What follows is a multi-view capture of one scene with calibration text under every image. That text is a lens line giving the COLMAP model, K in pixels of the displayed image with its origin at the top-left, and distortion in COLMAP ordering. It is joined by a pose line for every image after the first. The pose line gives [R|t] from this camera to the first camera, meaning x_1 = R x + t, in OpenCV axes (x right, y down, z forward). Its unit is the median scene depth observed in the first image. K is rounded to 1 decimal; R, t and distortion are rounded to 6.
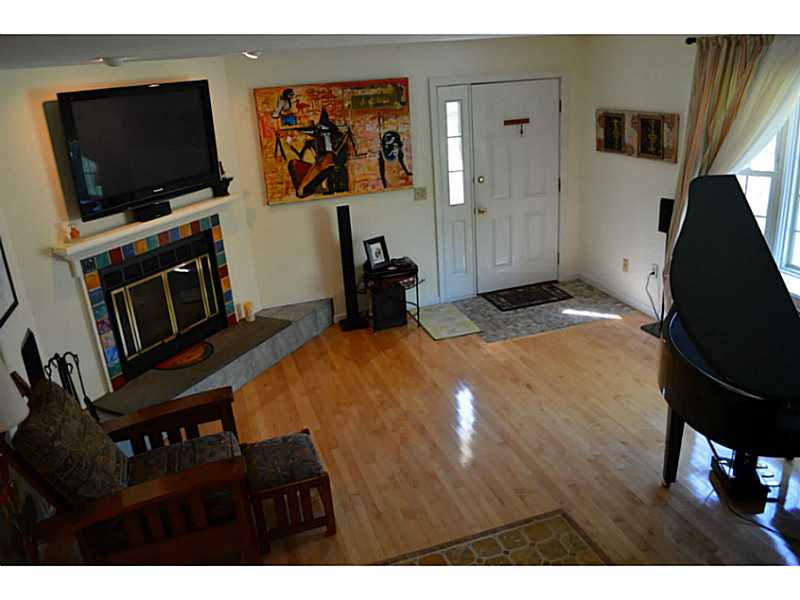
lens RADIAL K [[638.5, 0, 399.0], [0, 638.5, 300.4], [0, 0, 1]] dist [-0.076016, 0.004476]
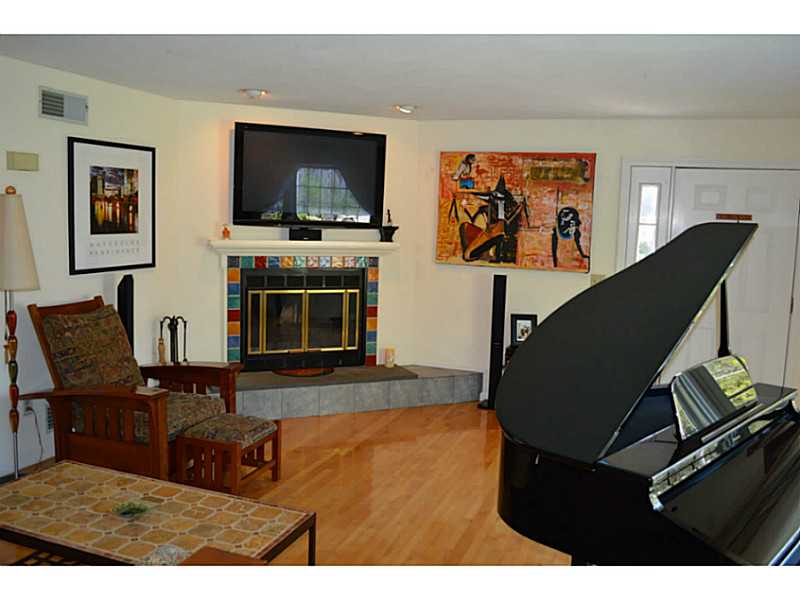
lens RADIAL K [[693.8, 0, 400.3], [0, 693.8, 302.6], [0, 0, 1]] dist [-0.073076, 0.004669]
pose [[0.781791, 0.167725, -0.600558, 0.447623], [-0.297152, 0.946958, -0.122356, 0.066938], [0.548181, 0.274115, 0.790164, 0.107426]]
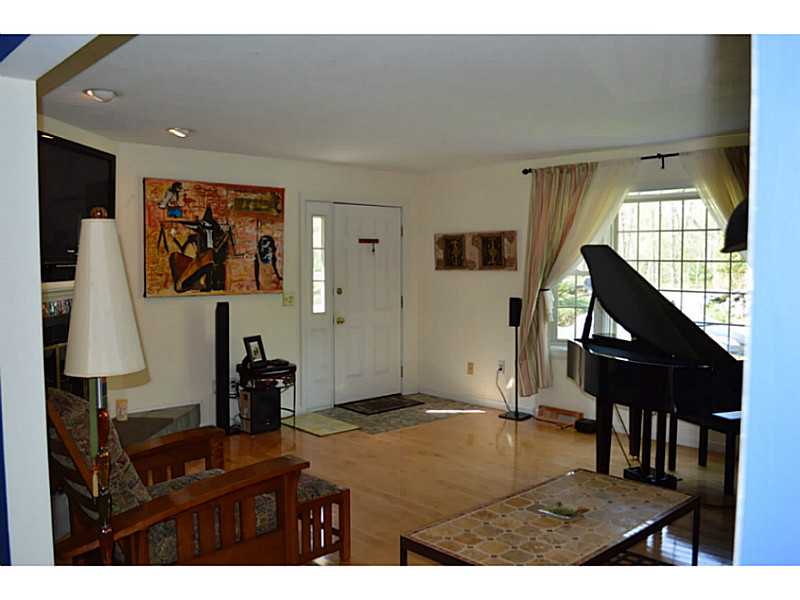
lens RADIAL K [[693.8, 0, 400.3], [0, 693.8, 300.8], [0, 0, 1]] dist [-0.073076, 0.004669]
pose [[0.904808, 0.041189, 0.423823, -0.305450], [0.089651, 0.954575, -0.284164, 0.184950], [-0.416275, 0.295110, 0.860015, -0.031829]]
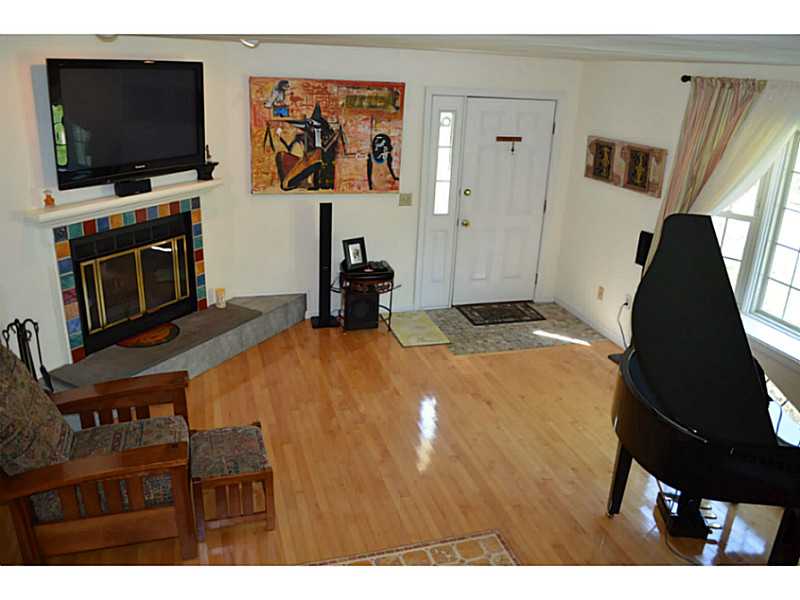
lens RADIAL K [[638.5, 0, 398.4], [0, 638.5, 299.8], [0, 0, 1]] dist [-0.076016, 0.004476]
pose [[0.993798, 0.109140, 0.021287, 0.020657], [-0.109011, 0.994015, -0.007096, -0.003158], [-0.021934, 0.004731, 0.999748, 0.000928]]
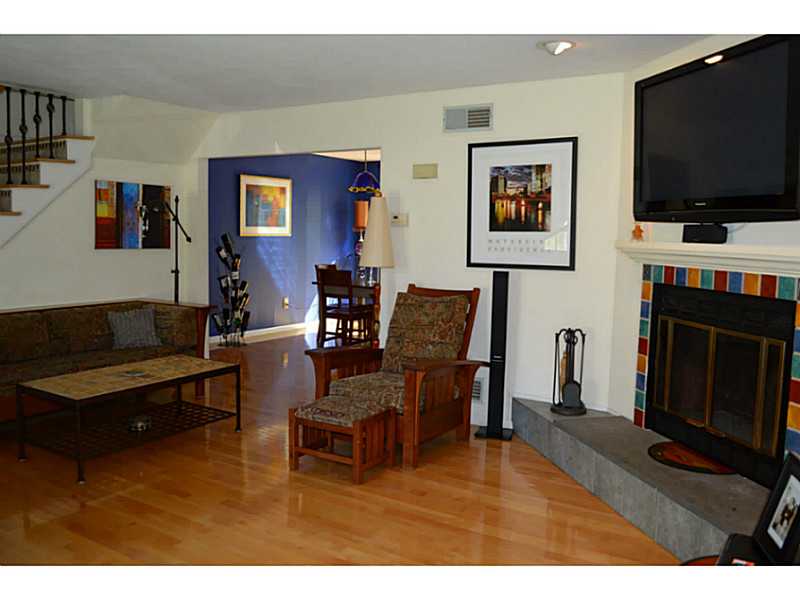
lens RADIAL K [[693.8, 0, 400.3], [0, 693.8, 297.9], [0, 0, 1]] dist [-0.073076, 0.004669]
pose [[-0.769167, 0.114137, -0.628773, 0.300520], [-0.190690, 0.898102, 0.396295, -0.265534], [0.609934, 0.424718, -0.669026, 1.125956]]
